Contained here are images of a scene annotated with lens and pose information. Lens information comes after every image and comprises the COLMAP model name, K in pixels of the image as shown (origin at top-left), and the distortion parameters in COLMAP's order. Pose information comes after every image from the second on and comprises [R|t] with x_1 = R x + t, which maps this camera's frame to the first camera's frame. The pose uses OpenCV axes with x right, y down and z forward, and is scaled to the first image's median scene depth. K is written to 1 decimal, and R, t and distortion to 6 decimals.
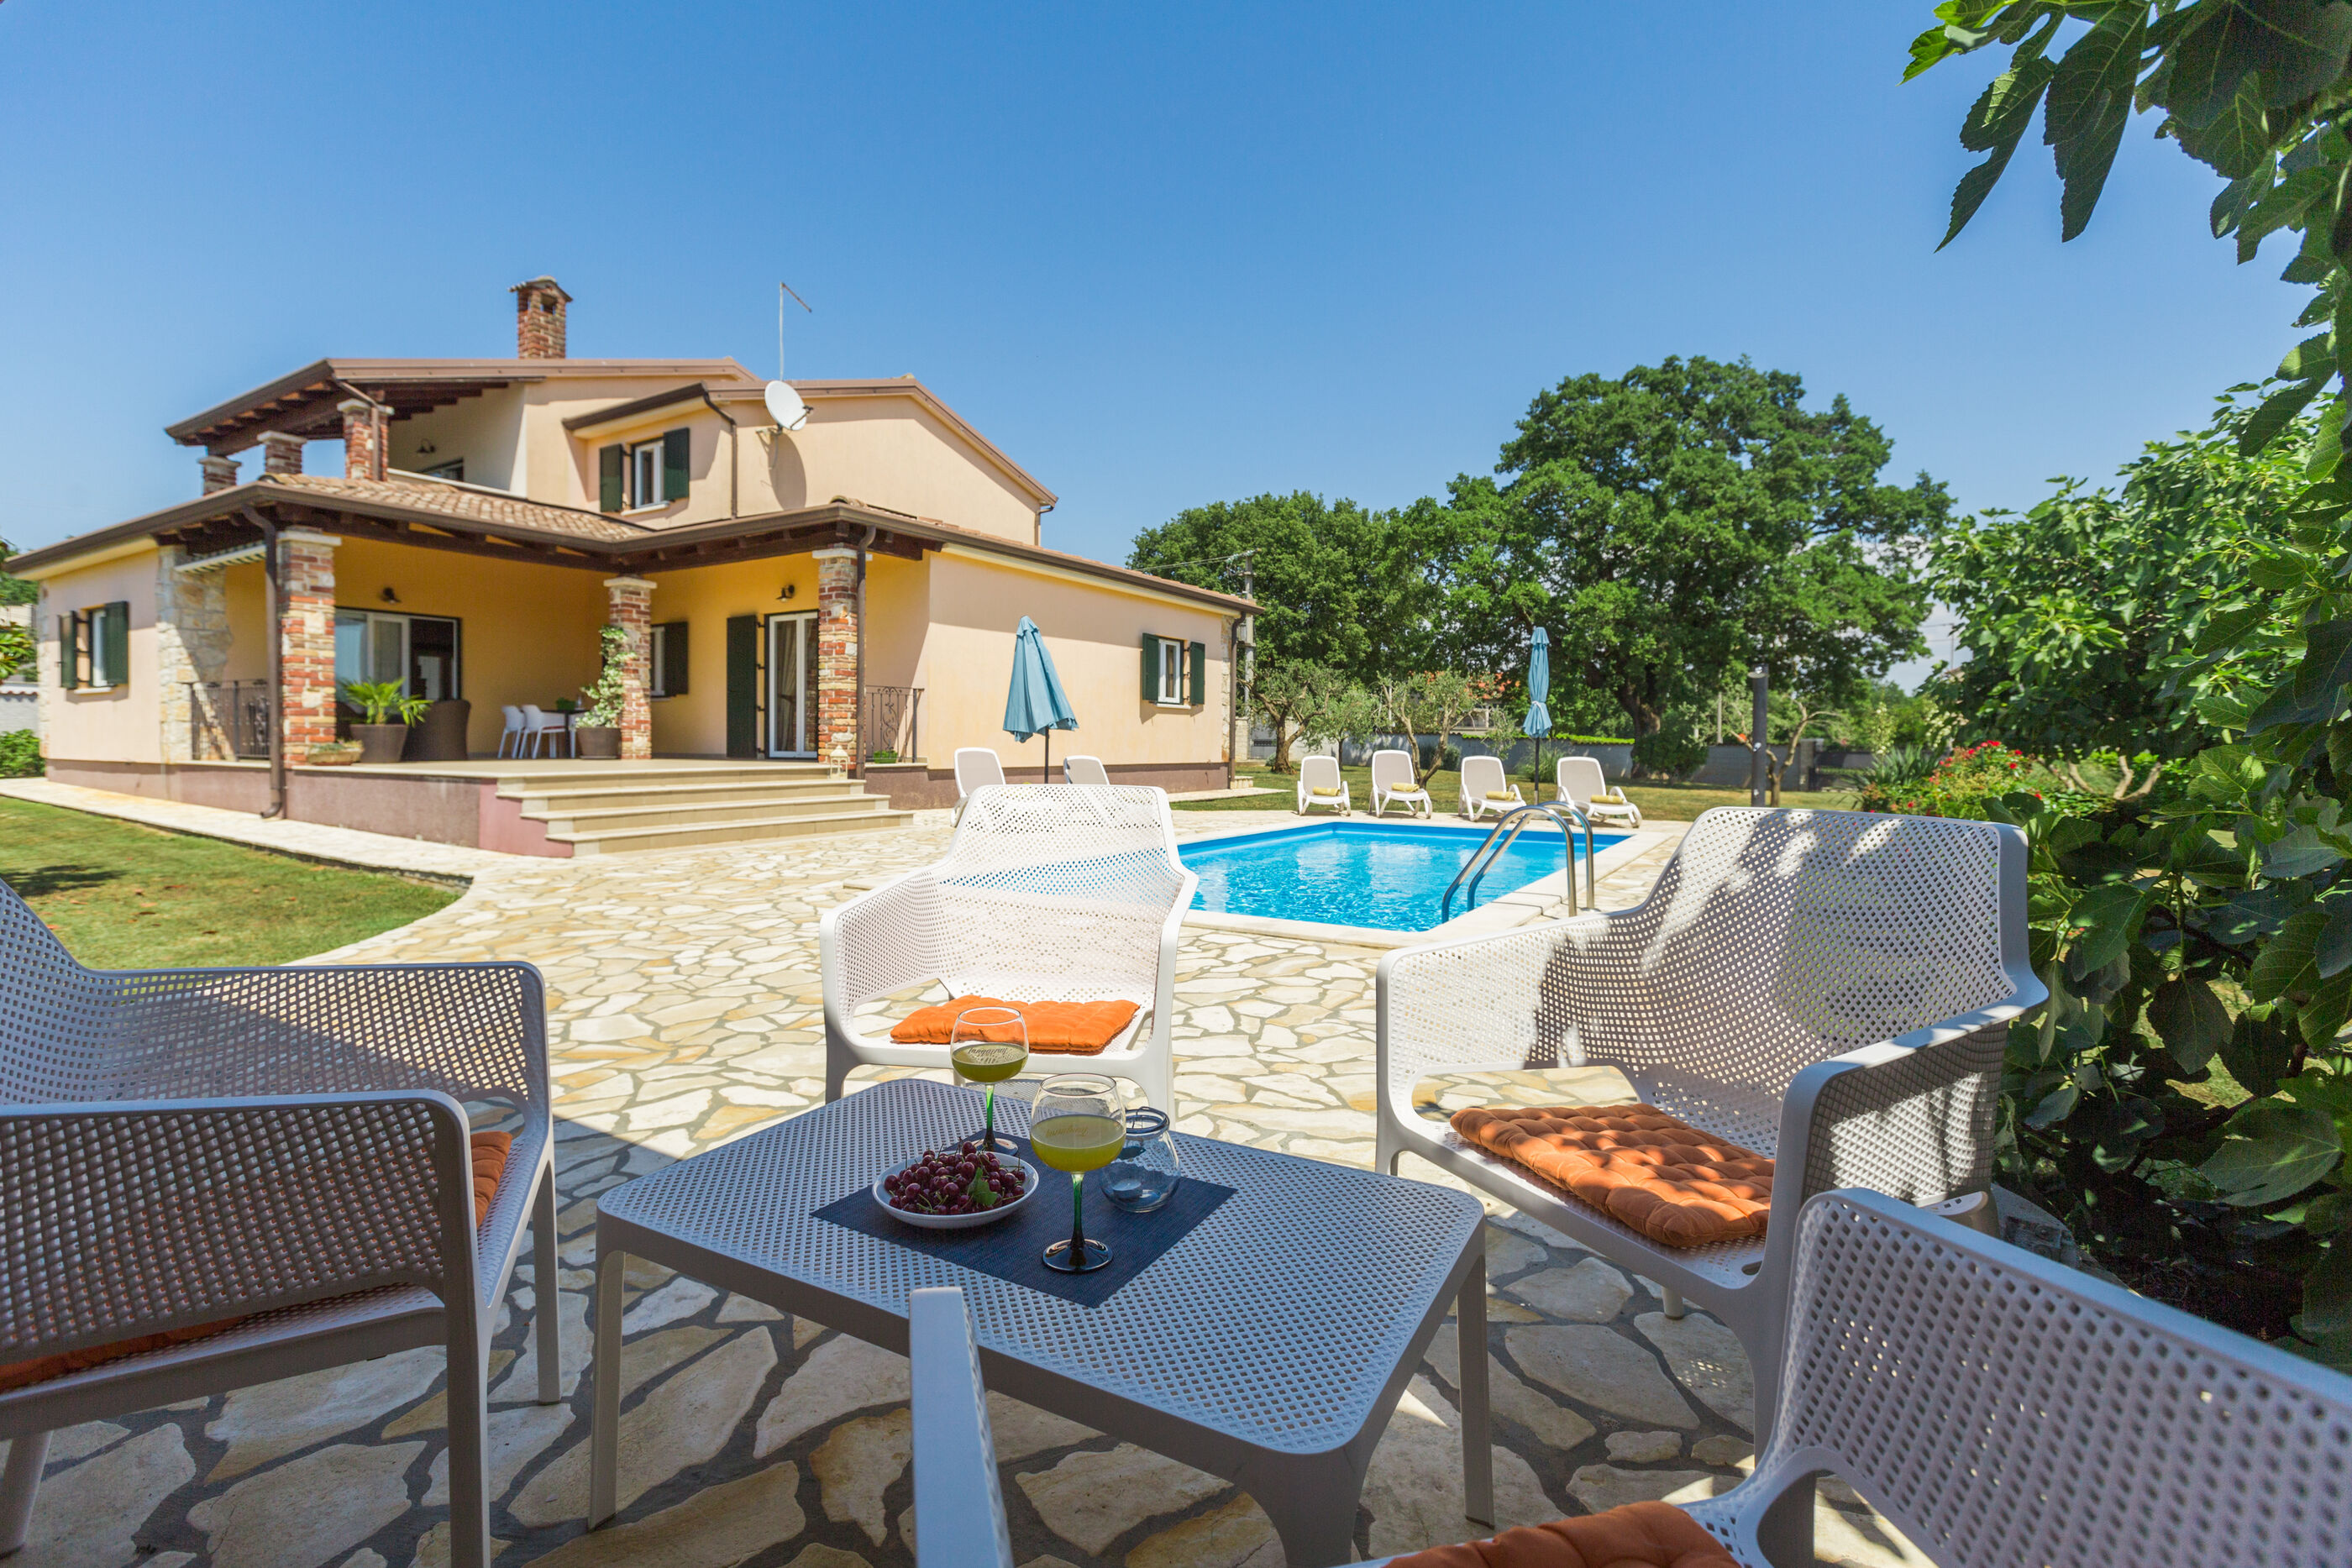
lens RADIAL K [[1057.4, 0, 1155.4], [0, 1057.4, 765.6], [0, 0, 1]] dist [-0.000291, 0.000412]
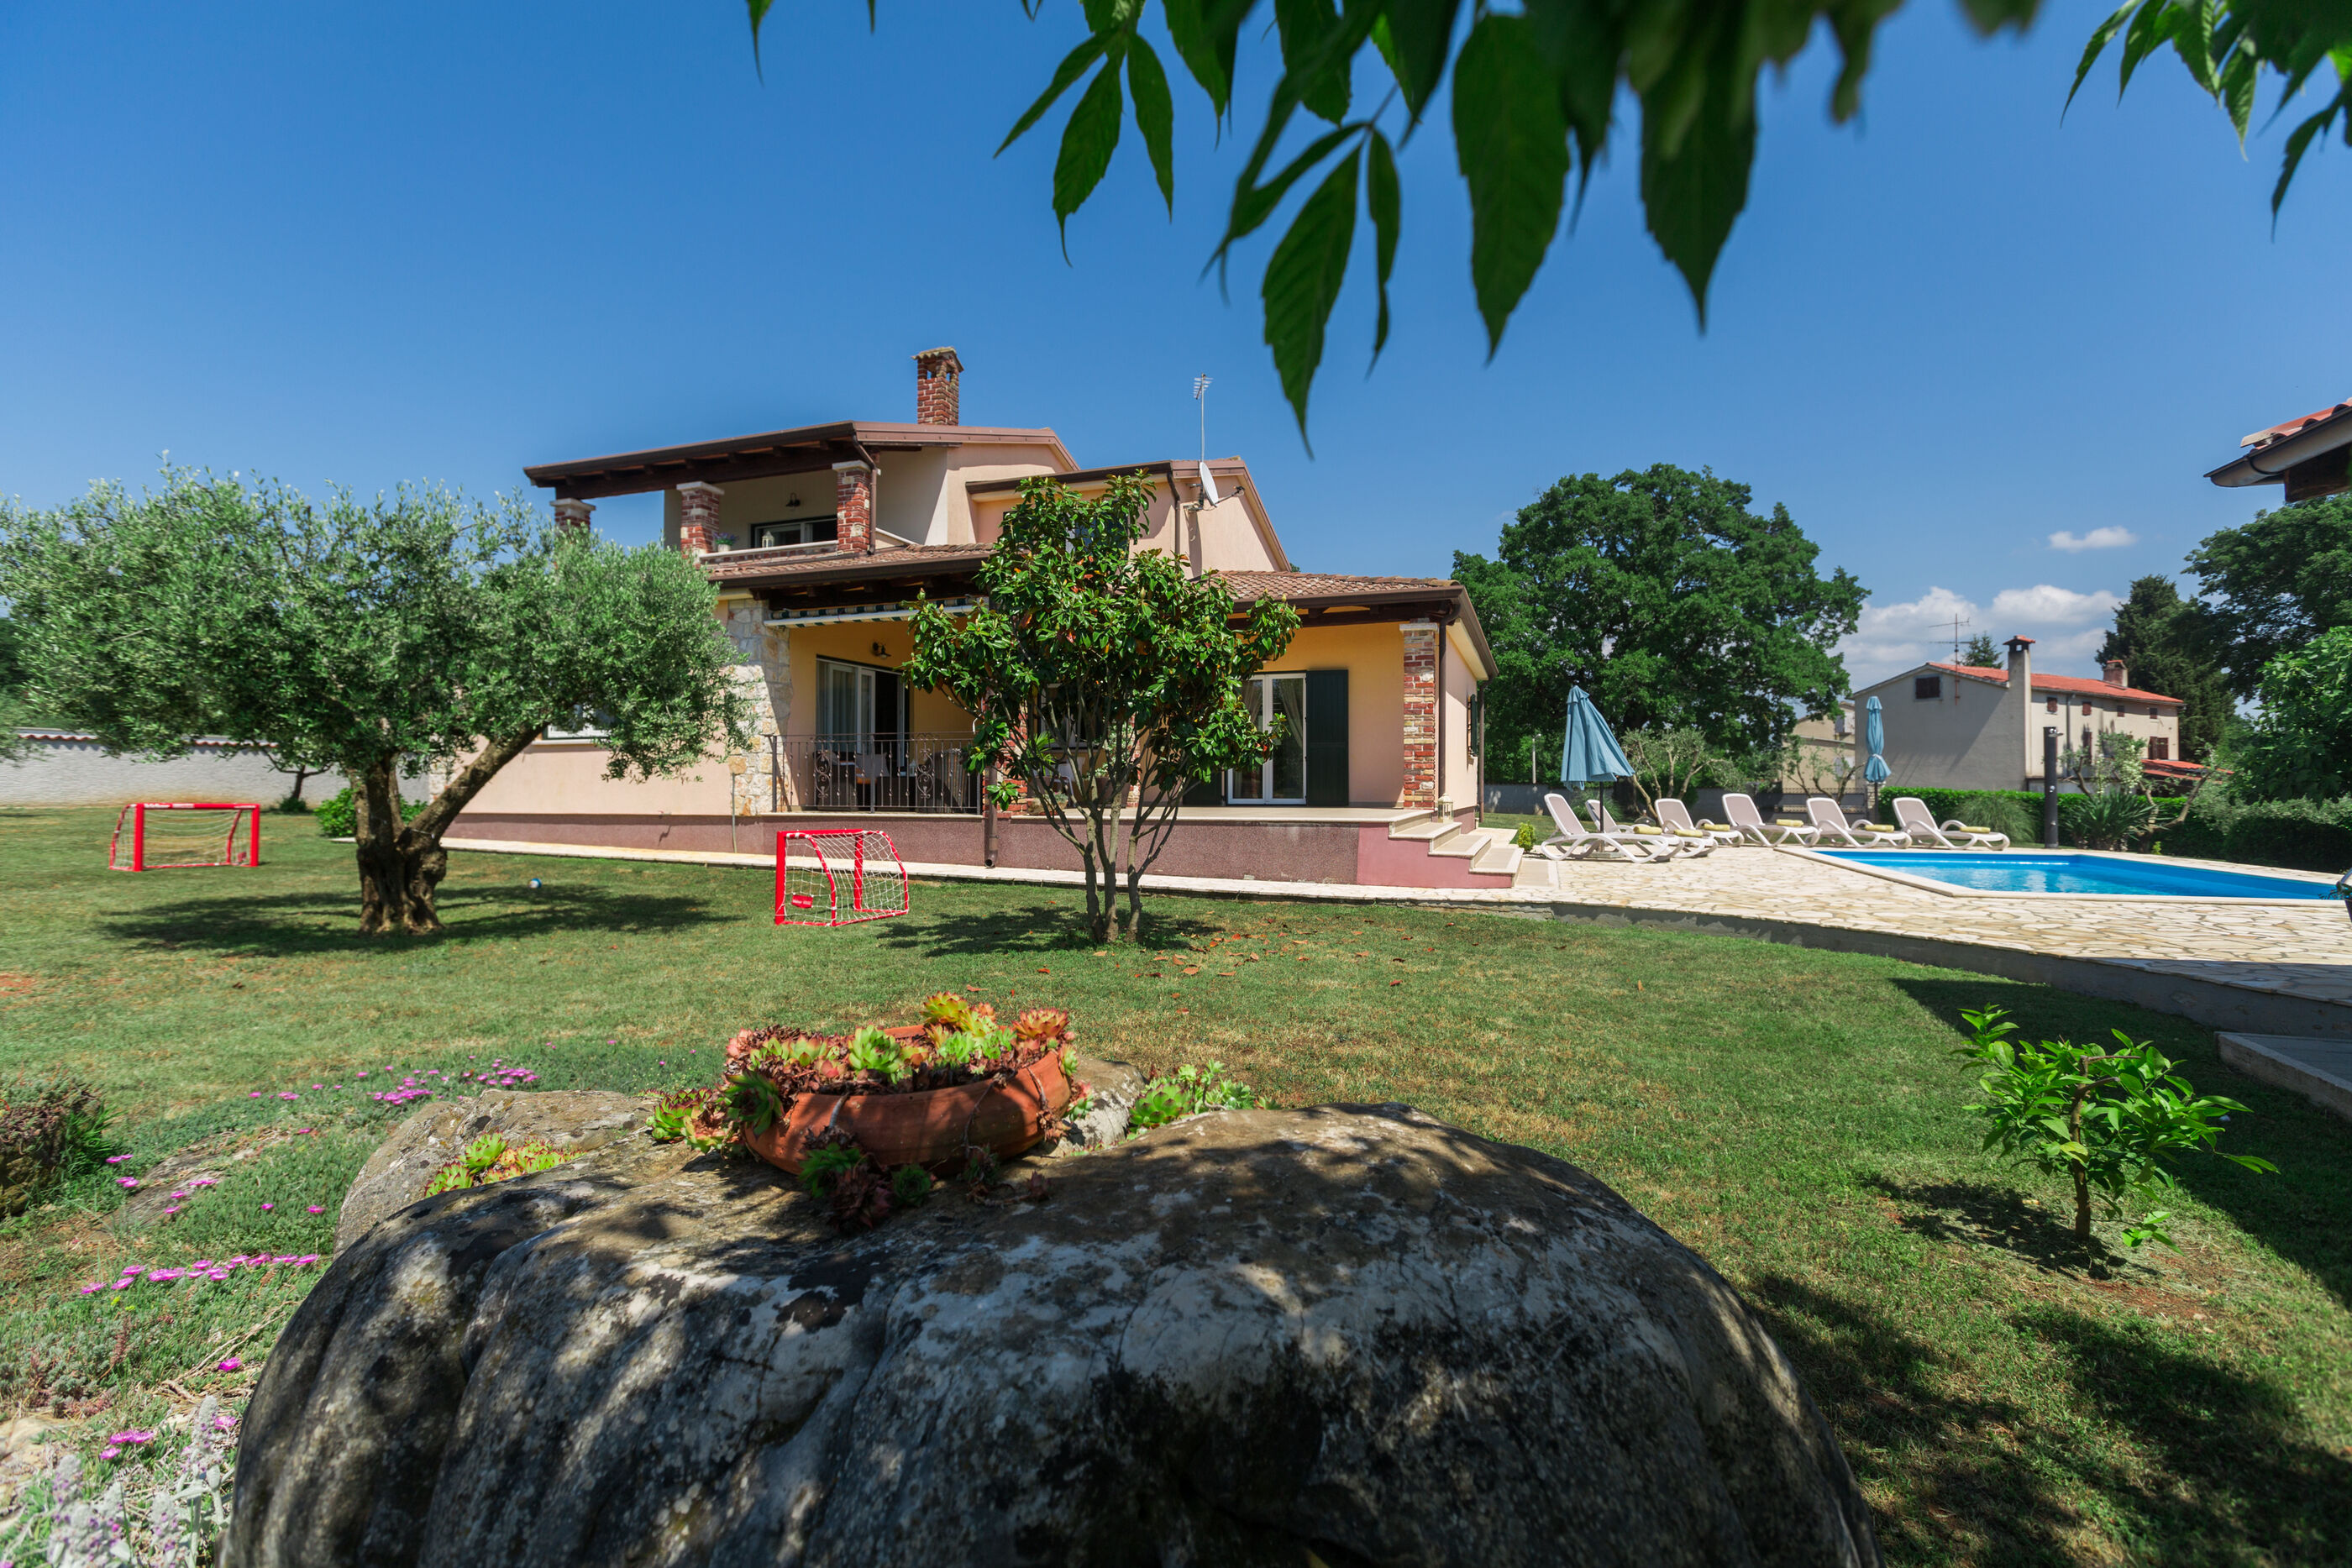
lens RADIAL K [[1025.9, 0, 1176.0], [0, 1025.9, 784.0], [0, 0, 1]] dist [0.001152, 0.000263]
pose [[0.977945, -0.005392, 0.208791, -0.618300], [0.010834, 0.999630, -0.024932, -0.002538], [-0.208580, 0.026644, 0.977642, -0.031086]]
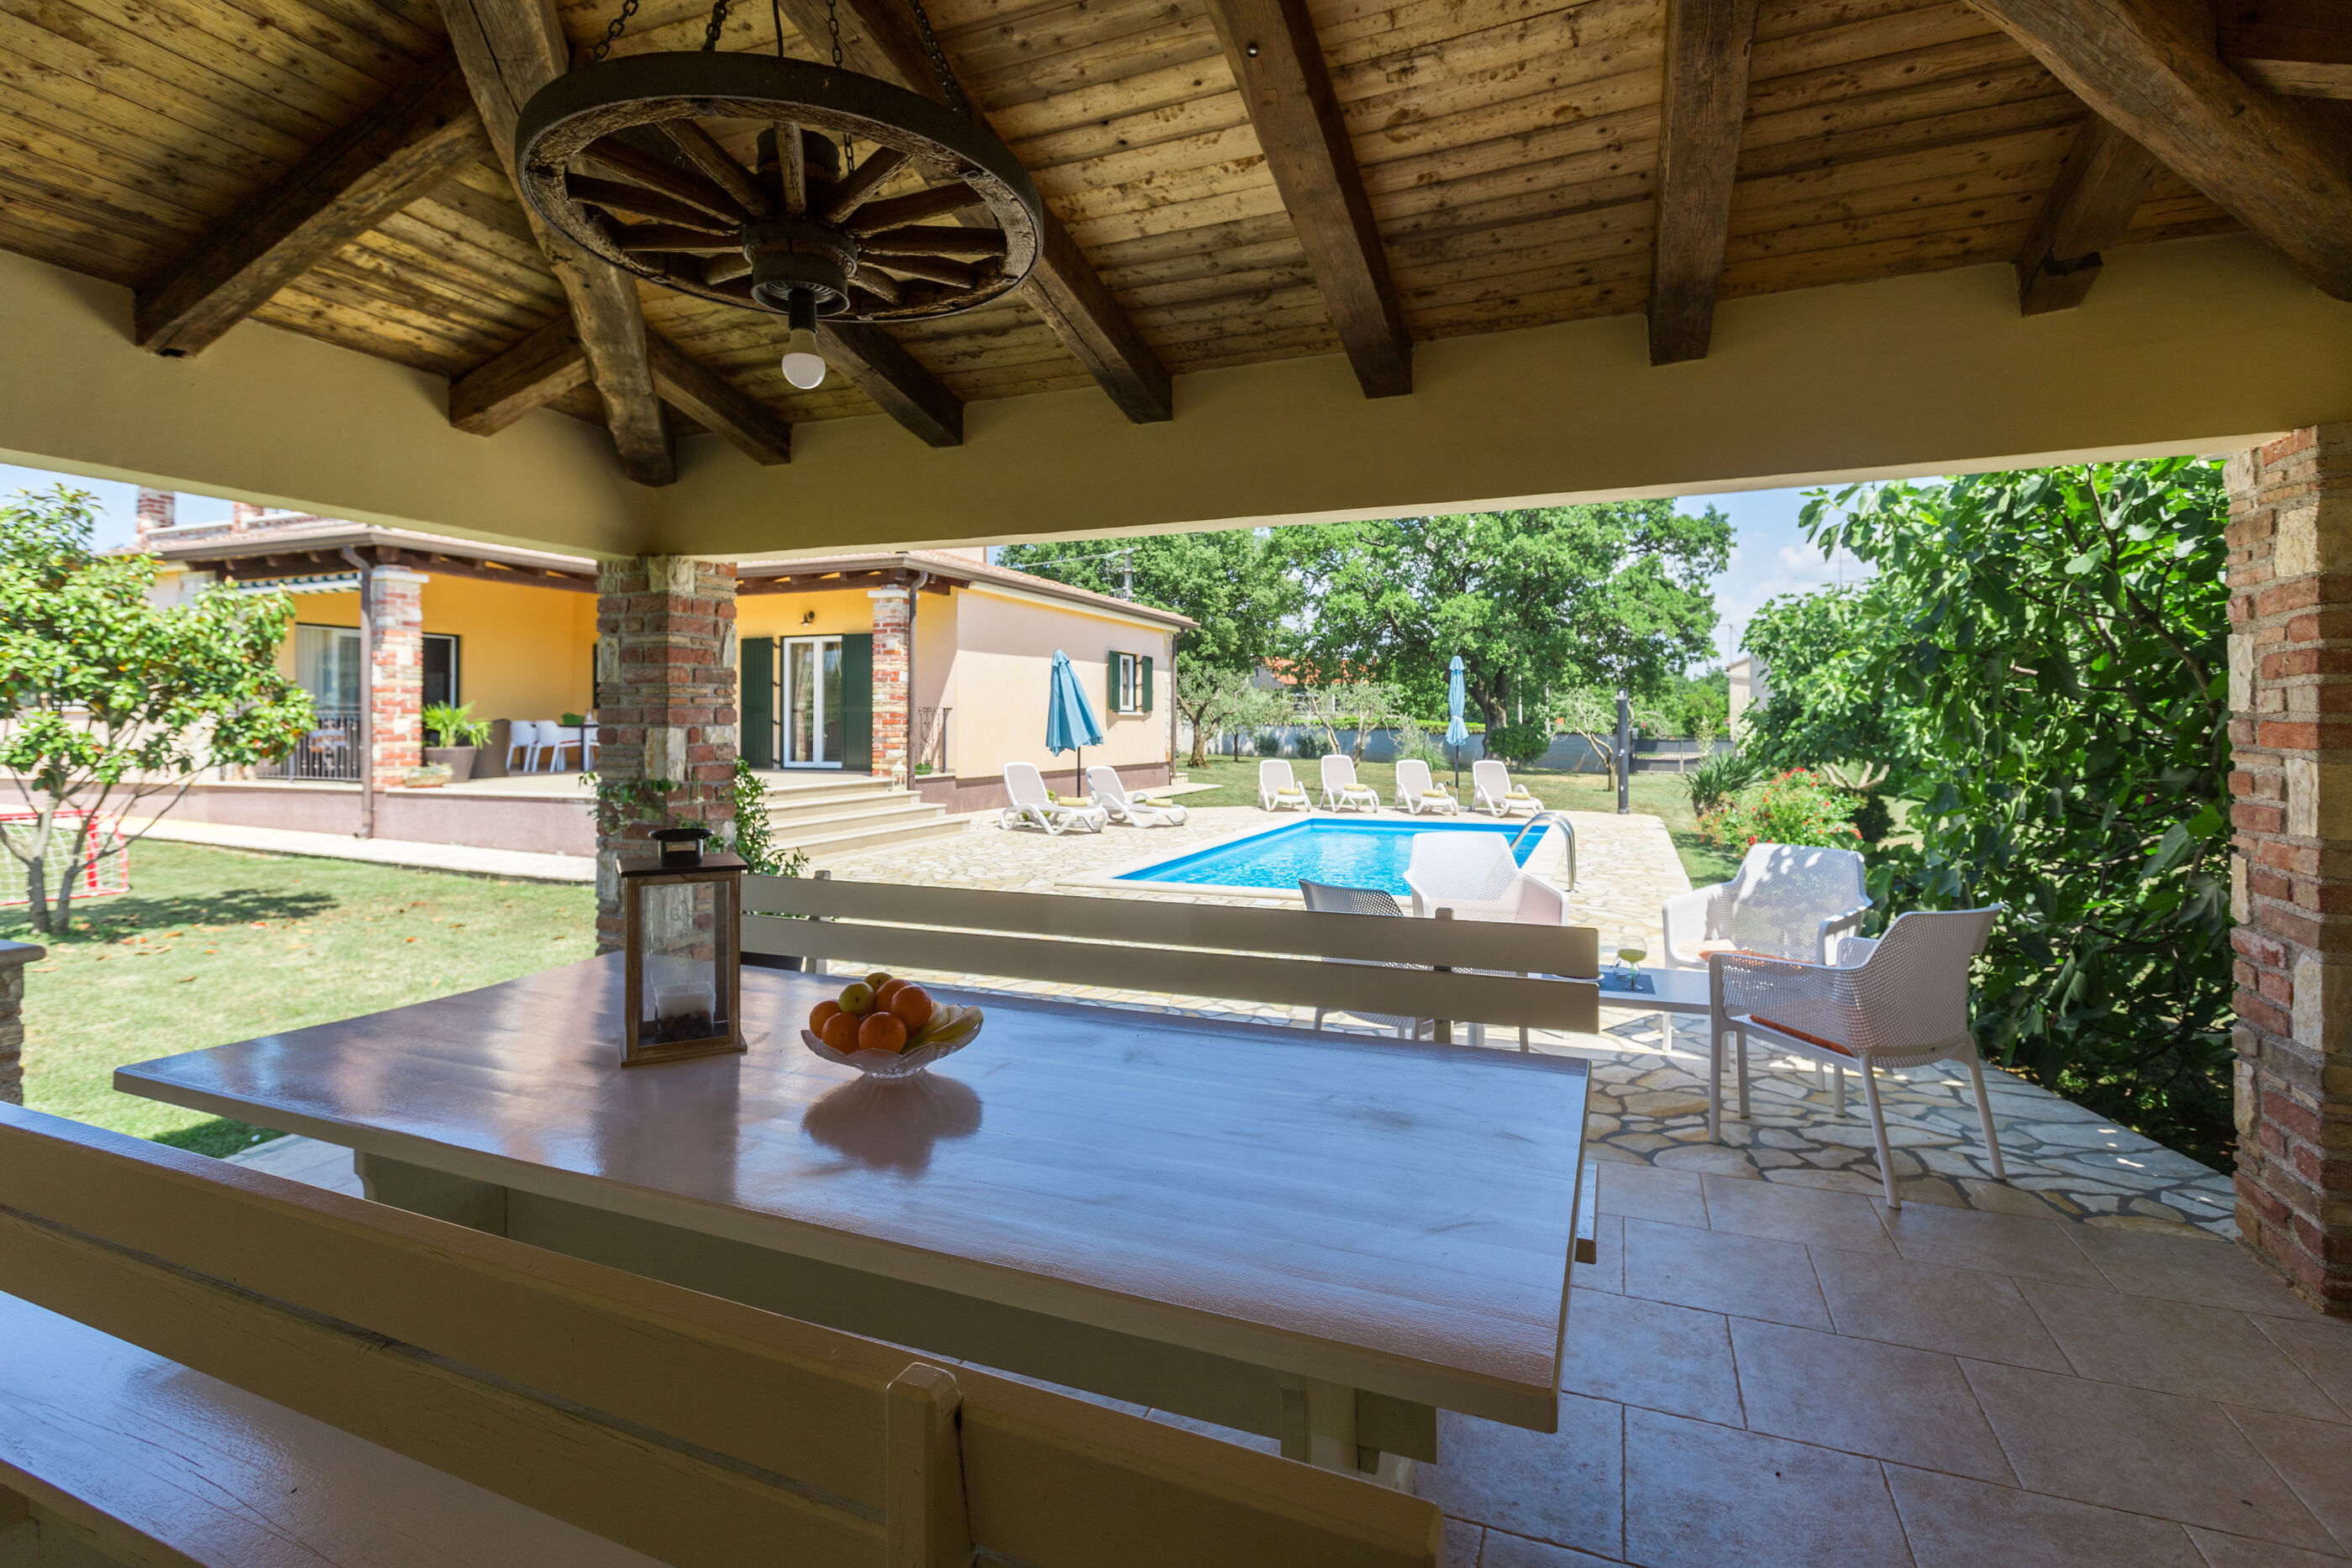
lens RADIAL K [[1076.9, 0, 1189.4], [0, 1076.9, 714.3], [0, 0, 1]] dist [-0.002120, 0.000000]
pose [[0.983098, -0.004732, 0.183020, -0.151729], [0.010306, 0.999511, -0.029518, -0.024467], [-0.182791, 0.030905, 0.982666, -0.158340]]
